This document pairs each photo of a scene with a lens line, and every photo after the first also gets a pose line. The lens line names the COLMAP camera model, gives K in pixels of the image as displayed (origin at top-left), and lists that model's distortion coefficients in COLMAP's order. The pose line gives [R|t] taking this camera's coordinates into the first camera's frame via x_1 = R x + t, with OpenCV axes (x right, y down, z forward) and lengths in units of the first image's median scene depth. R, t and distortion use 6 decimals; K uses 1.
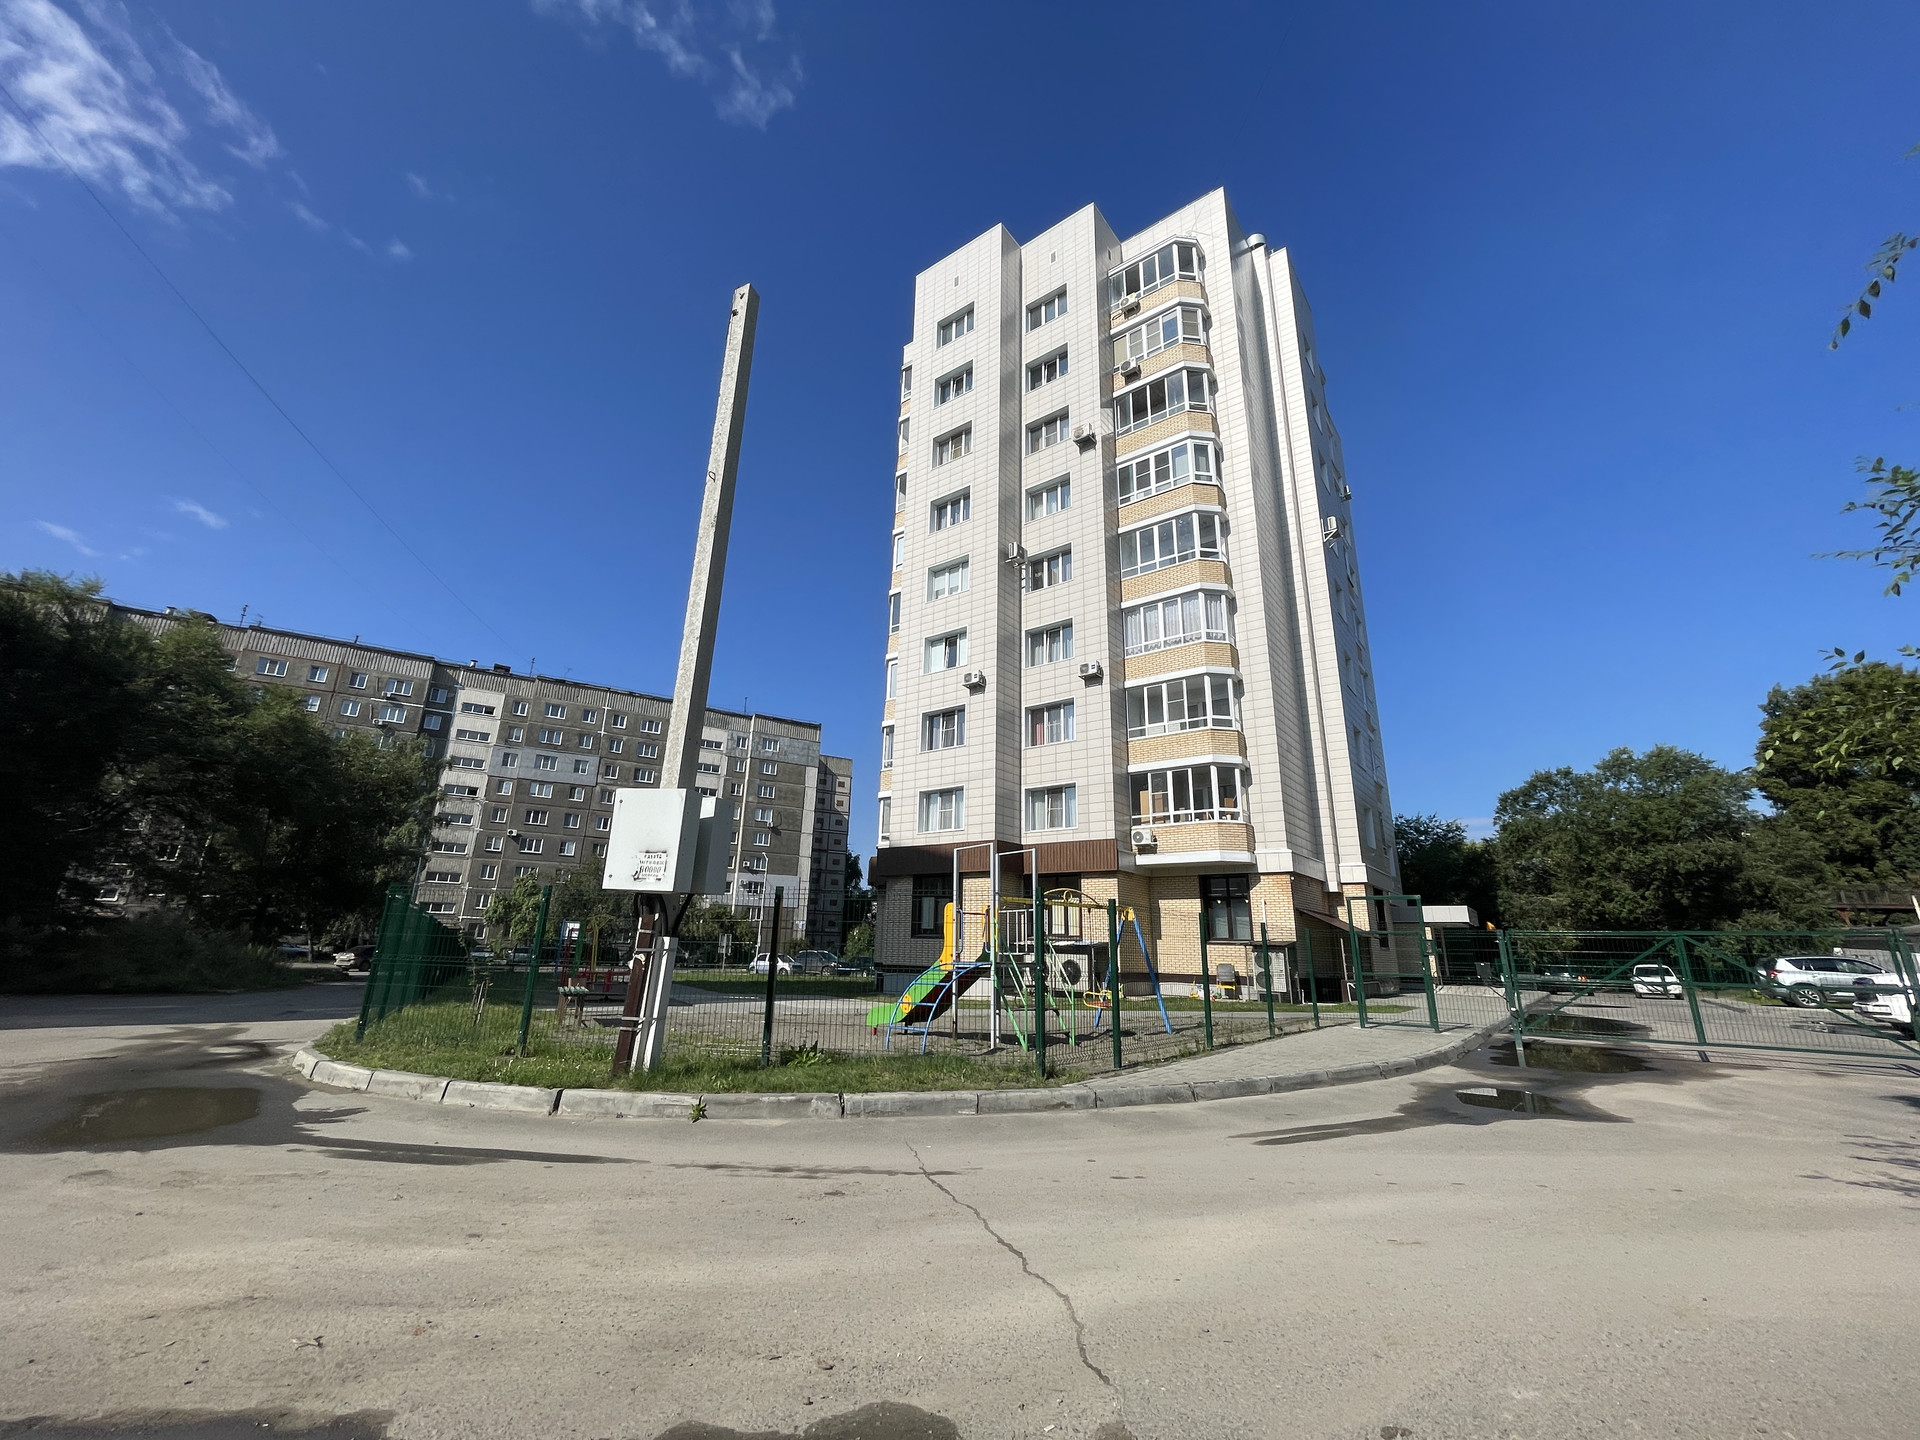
lens RADIAL K [[776.7, 0, 955.8], [0, 776.7, 716.1], [0, 0, 1]] dist [-0.003034, 0.000035]
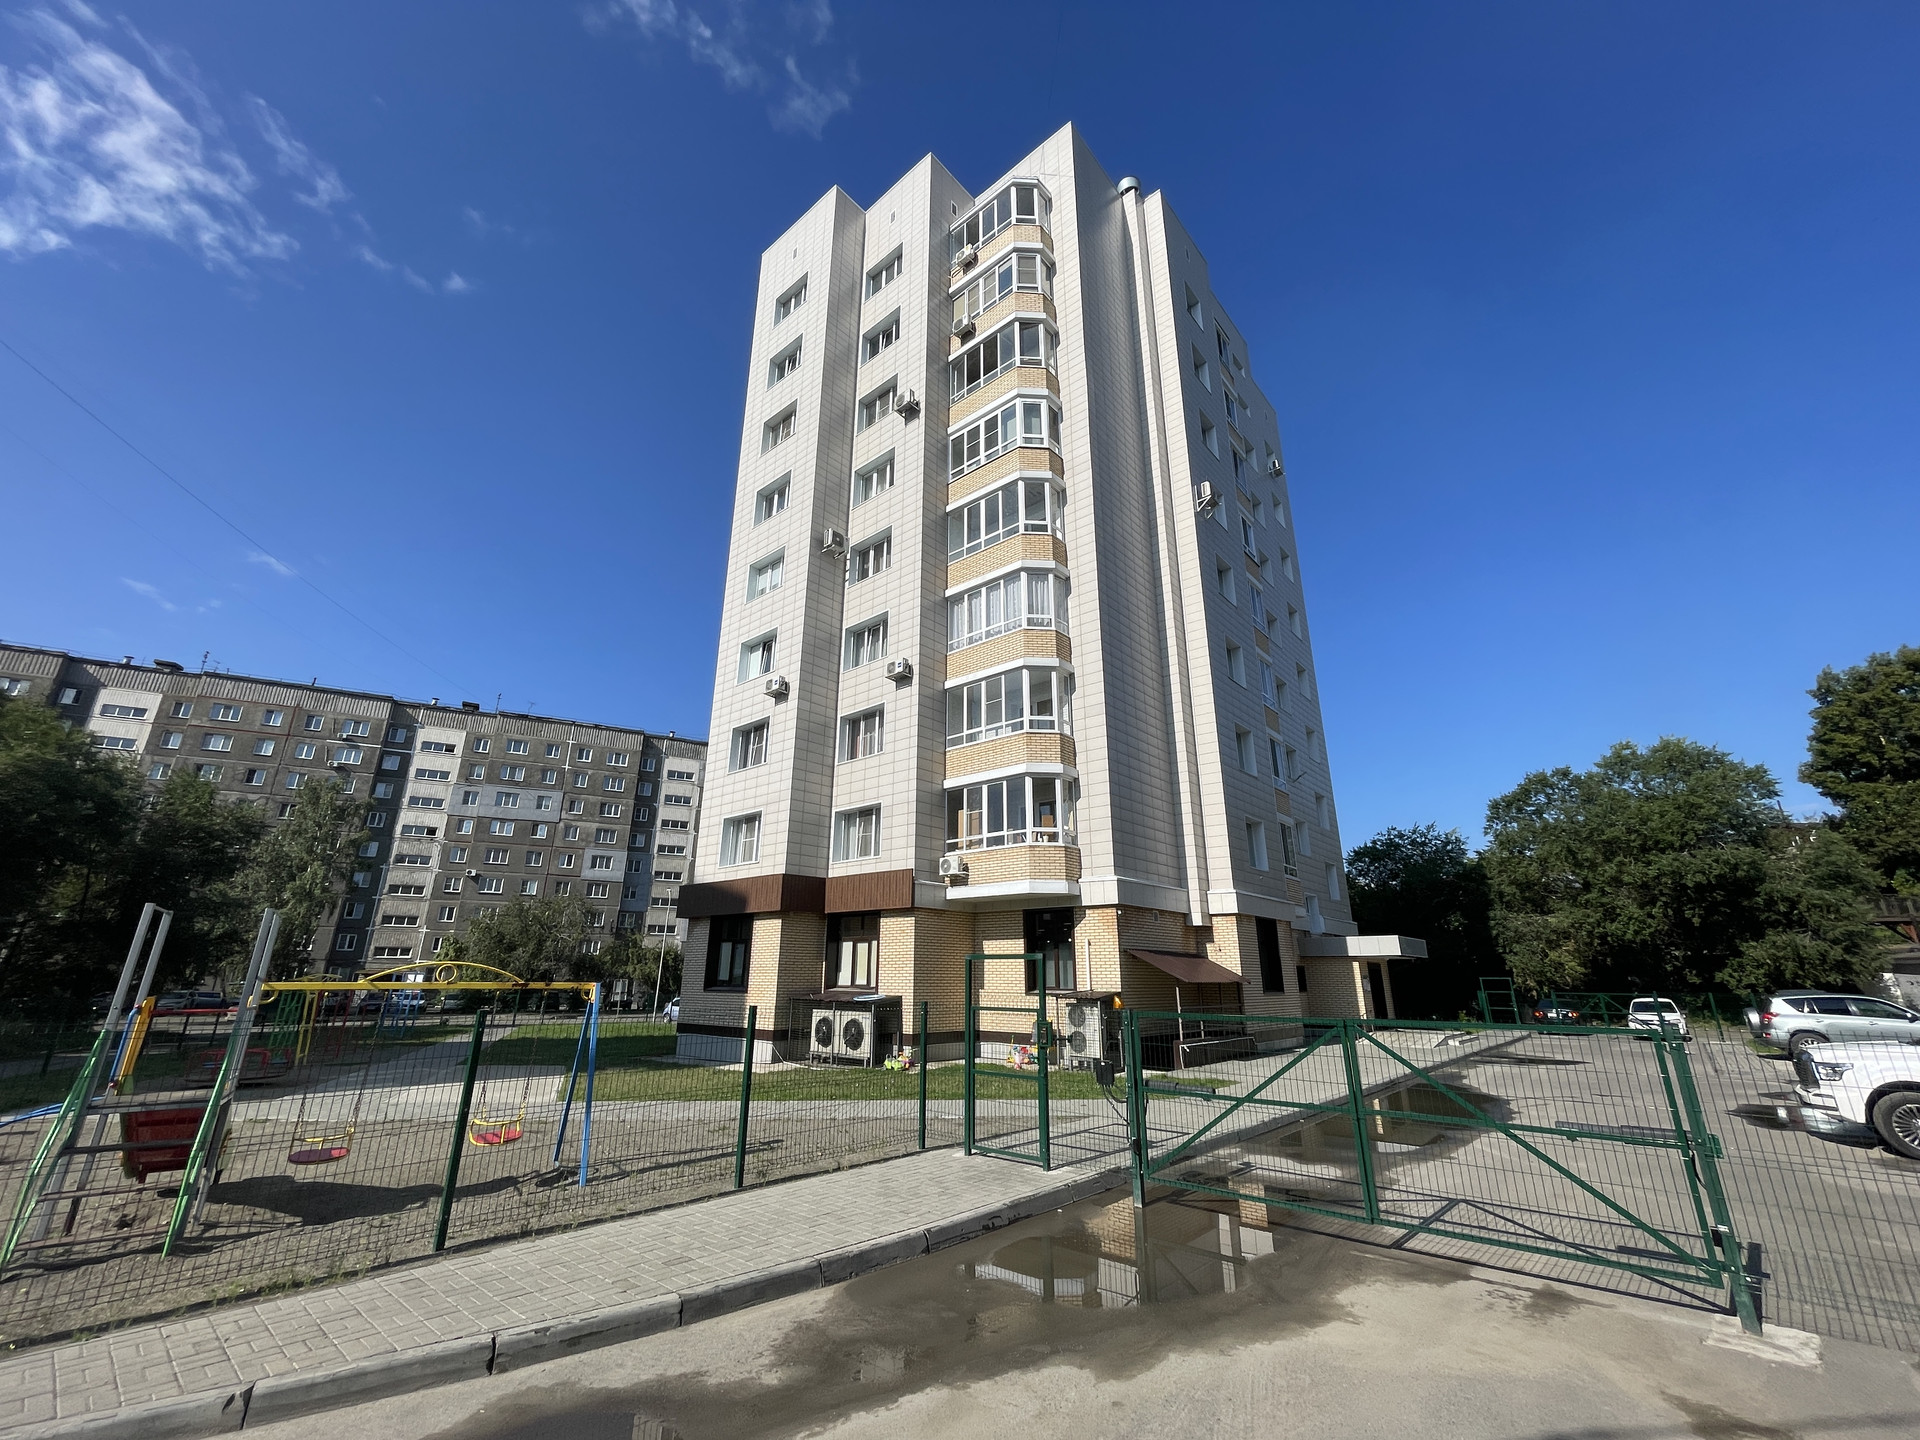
lens RADIAL K [[776.7, 0, 955.6], [0, 776.7, 715.8], [0, 0, 1]] dist [-0.003034, 0.000035]
pose [[0.997858, -0.038216, -0.053093, 0.178875], [0.036501, 0.998792, -0.032897, 0.013995], [0.054286, 0.030889, 0.998048, 0.100704]]
